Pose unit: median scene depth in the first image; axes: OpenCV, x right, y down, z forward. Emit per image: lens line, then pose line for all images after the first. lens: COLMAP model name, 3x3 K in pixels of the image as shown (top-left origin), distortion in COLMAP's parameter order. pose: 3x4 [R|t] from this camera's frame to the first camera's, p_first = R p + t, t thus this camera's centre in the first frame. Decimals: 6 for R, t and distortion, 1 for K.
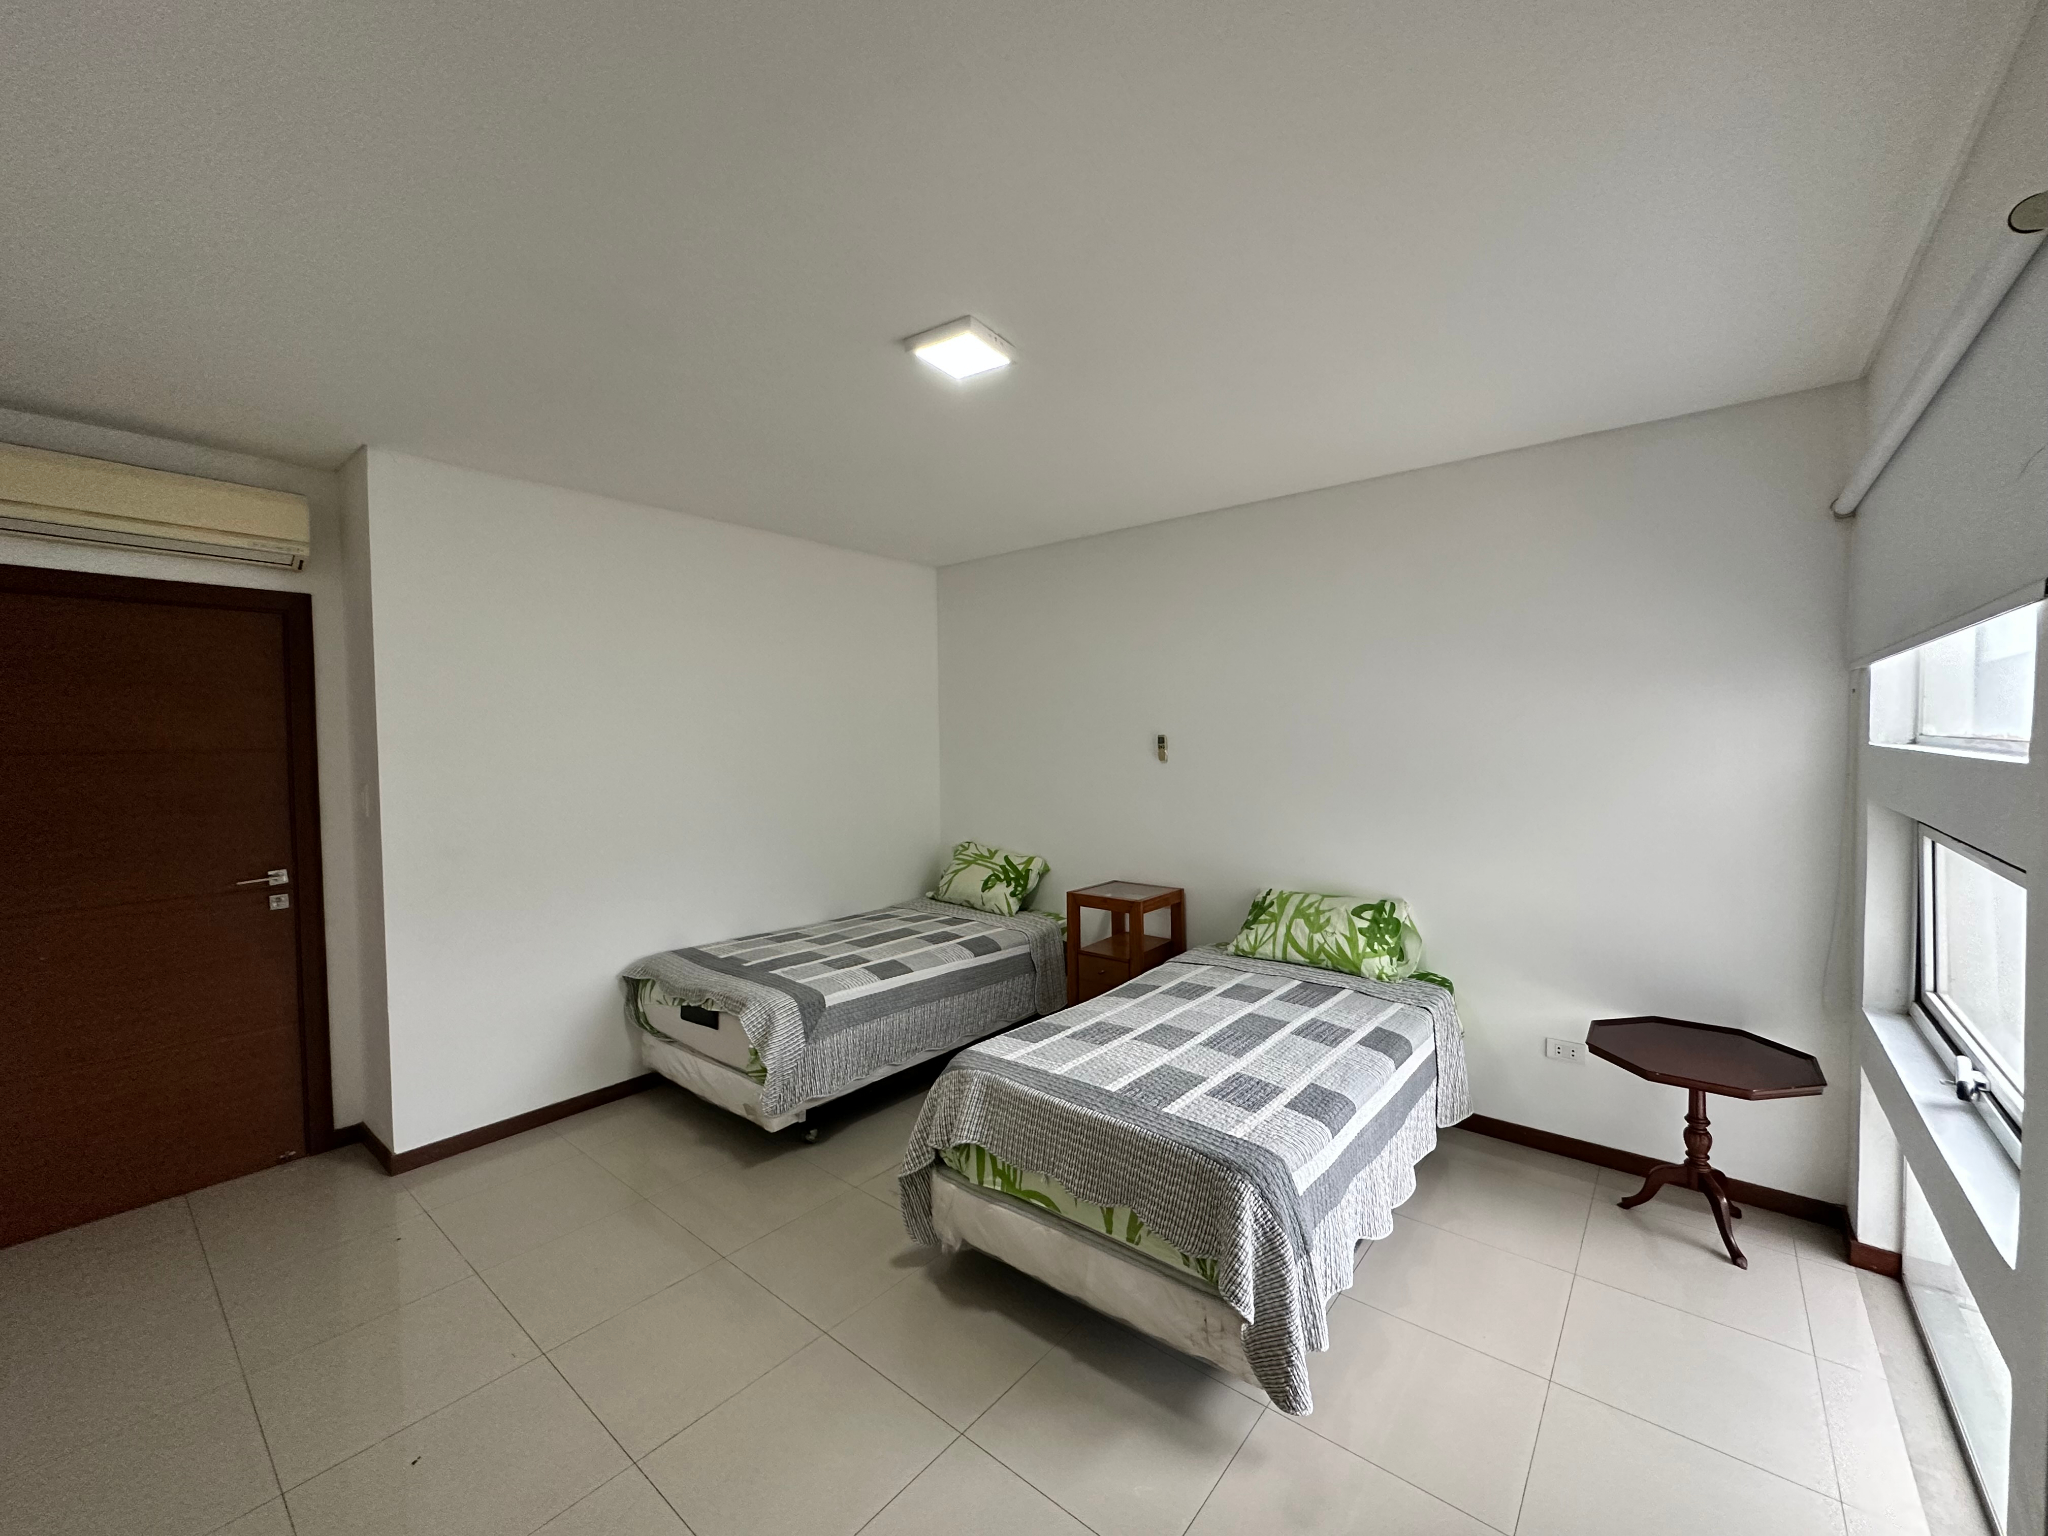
lens RADIAL K [[815.4, 0, 1022.2], [0, 815.4, 762.9], [0, 0, 1]] dist [-0.000772, -0.000208]
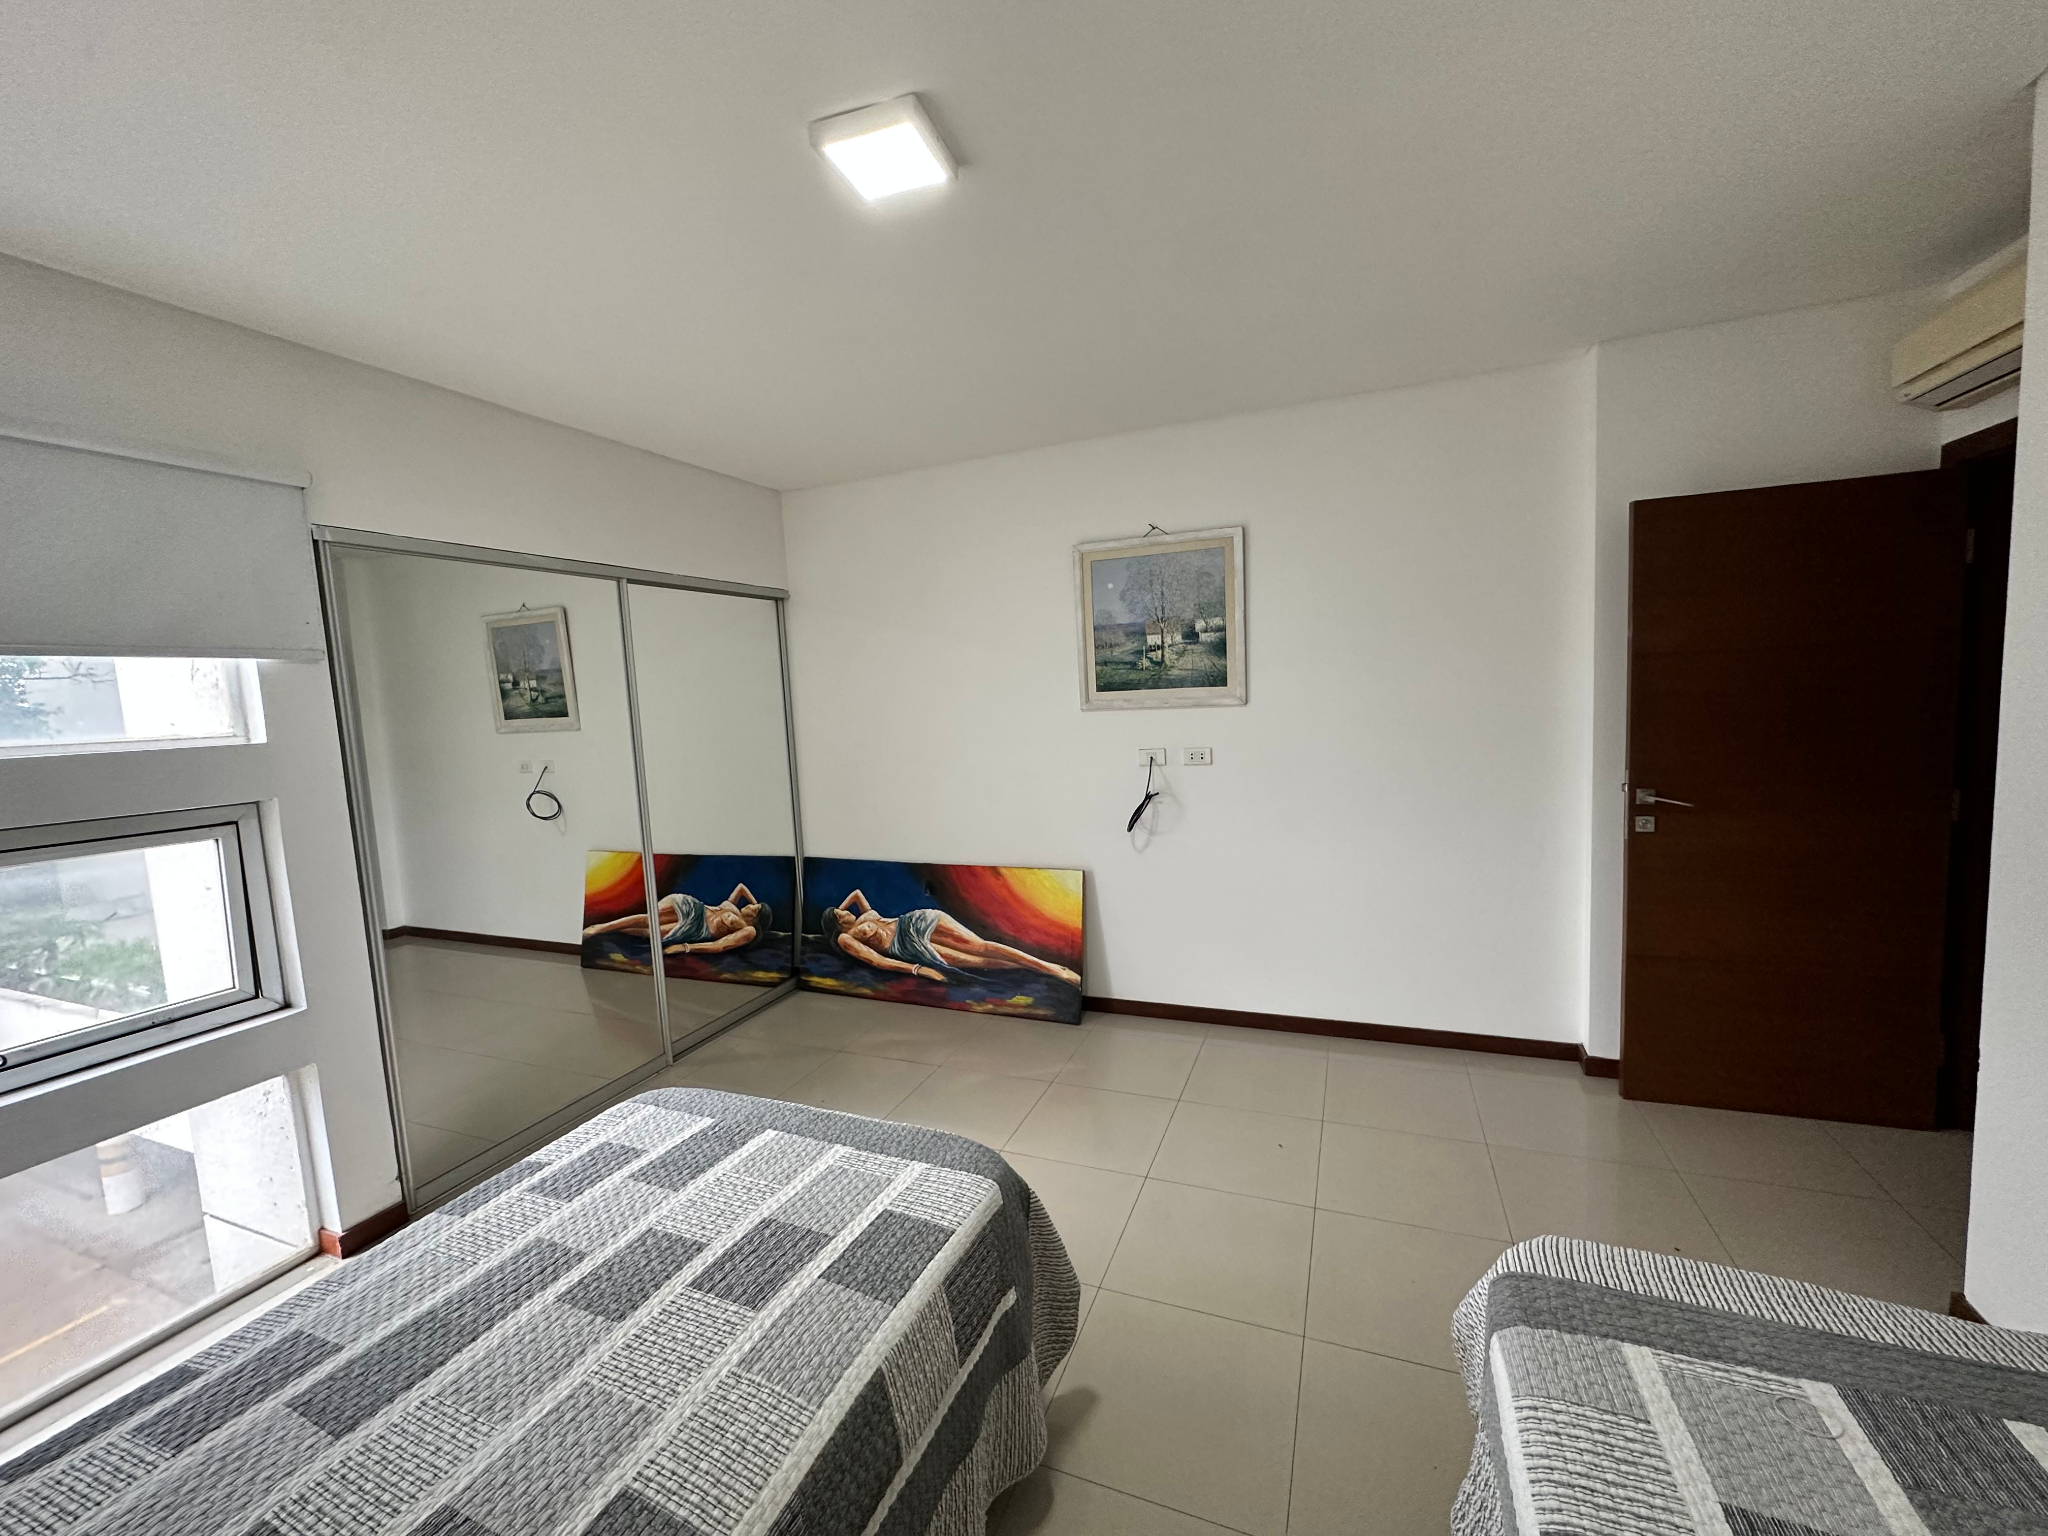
lens RADIAL K [[815.4, 0, 1029.4], [0, 815.4, 770.8], [0, 0, 1]] dist [-0.000772, -0.000208]
pose [[-0.951277, 0.102014, -0.290973, 0.058511], [0.063323, 0.988204, 0.139437, -0.043068], [0.301766, 0.114218, -0.946516, 1.645853]]
